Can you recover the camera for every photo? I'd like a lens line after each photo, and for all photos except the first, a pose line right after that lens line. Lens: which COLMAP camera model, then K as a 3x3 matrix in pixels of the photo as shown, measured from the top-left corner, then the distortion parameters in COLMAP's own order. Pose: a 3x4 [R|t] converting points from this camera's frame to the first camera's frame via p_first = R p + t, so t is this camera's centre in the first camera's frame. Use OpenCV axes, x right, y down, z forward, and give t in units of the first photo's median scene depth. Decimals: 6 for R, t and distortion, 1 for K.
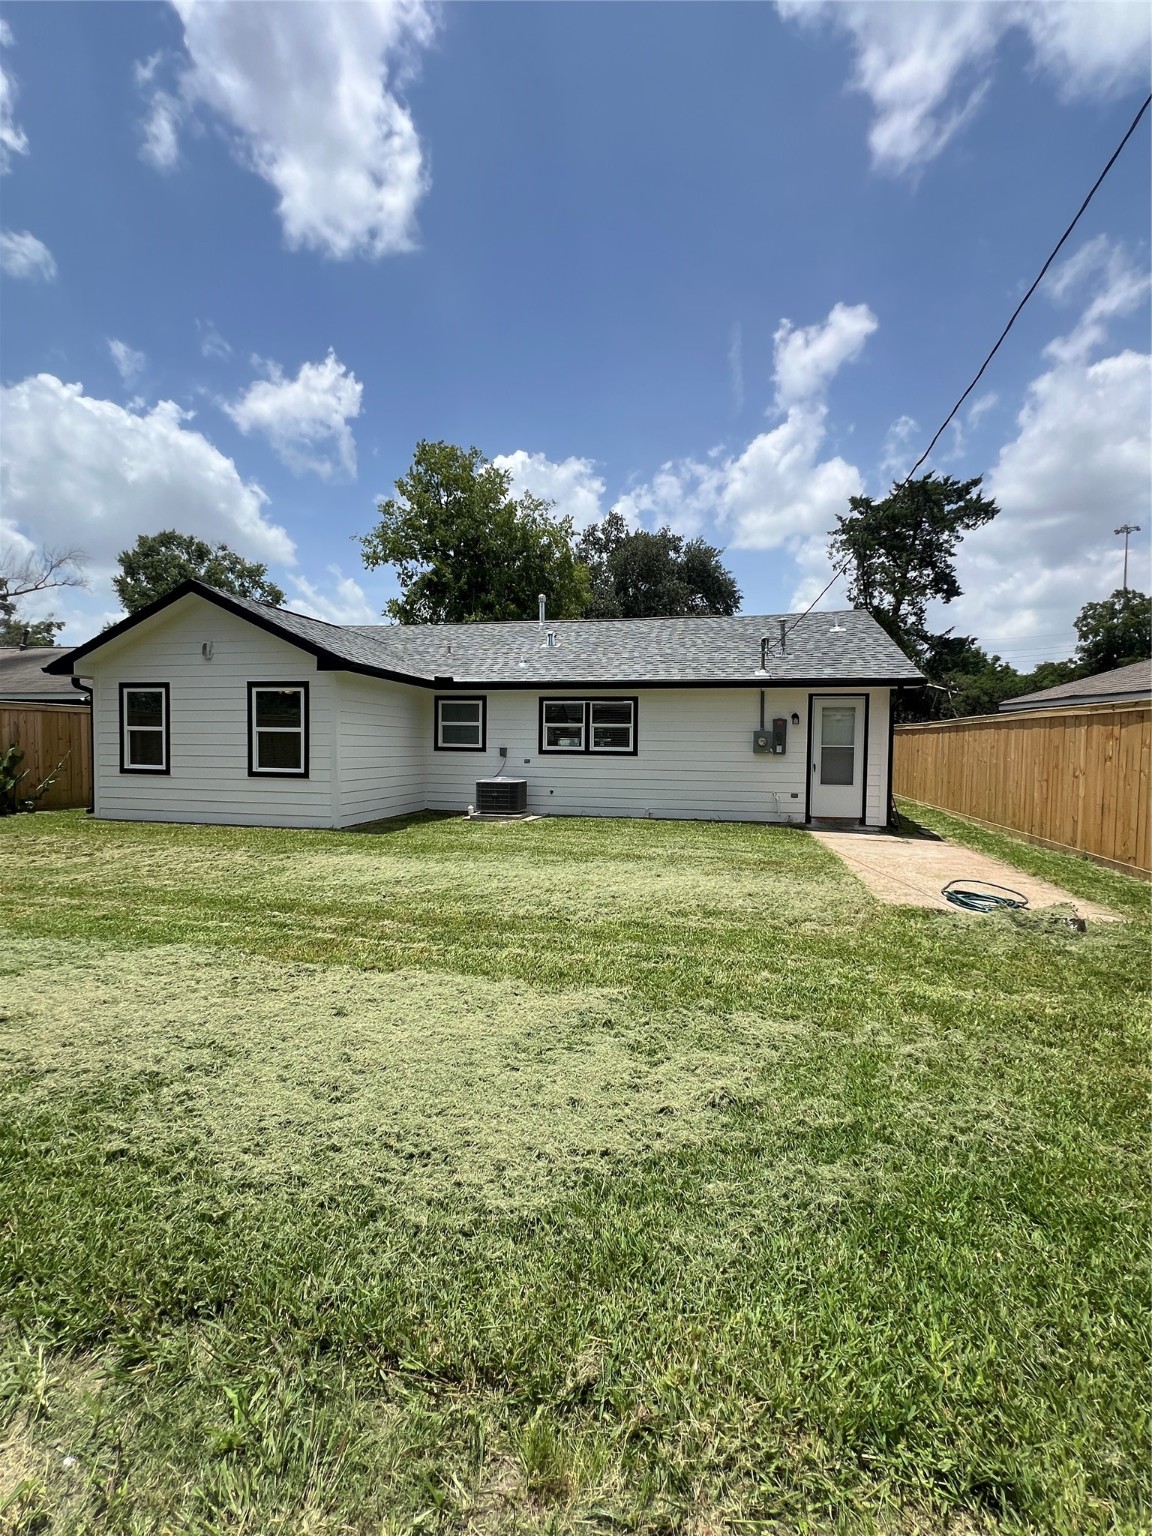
lens RADIAL K [[663.0, 0, 568.5], [0, 663.0, 764.0], [0, 0, 1]] dist [-0.000795, 0.000004]
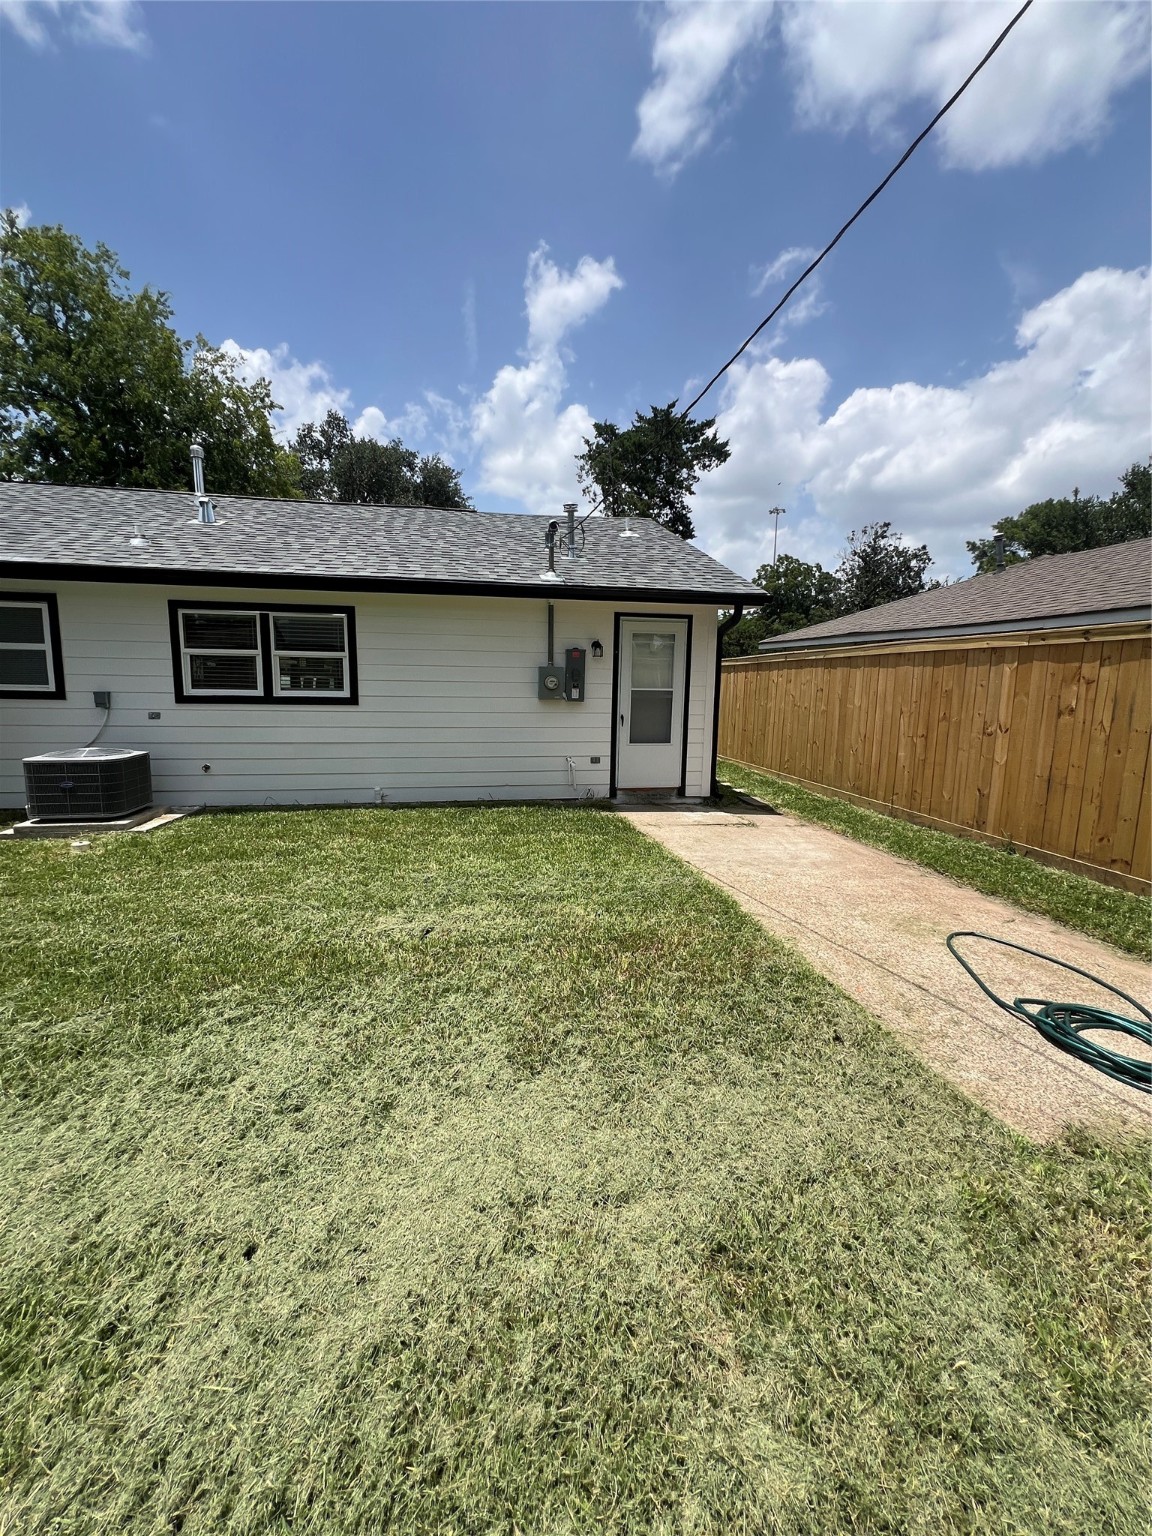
lens RADIAL K [[614.8, 0, 572.0], [0, 614.8, 766.2], [0, 0, 1]] dist [-0.000952, 0.000482]
pose [[0.918999, -0.050561, 0.391004, 0.059054], [0.008669, 0.994094, 0.108172, -0.015356], [-0.394164, -0.096020, 0.914010, 0.385612]]
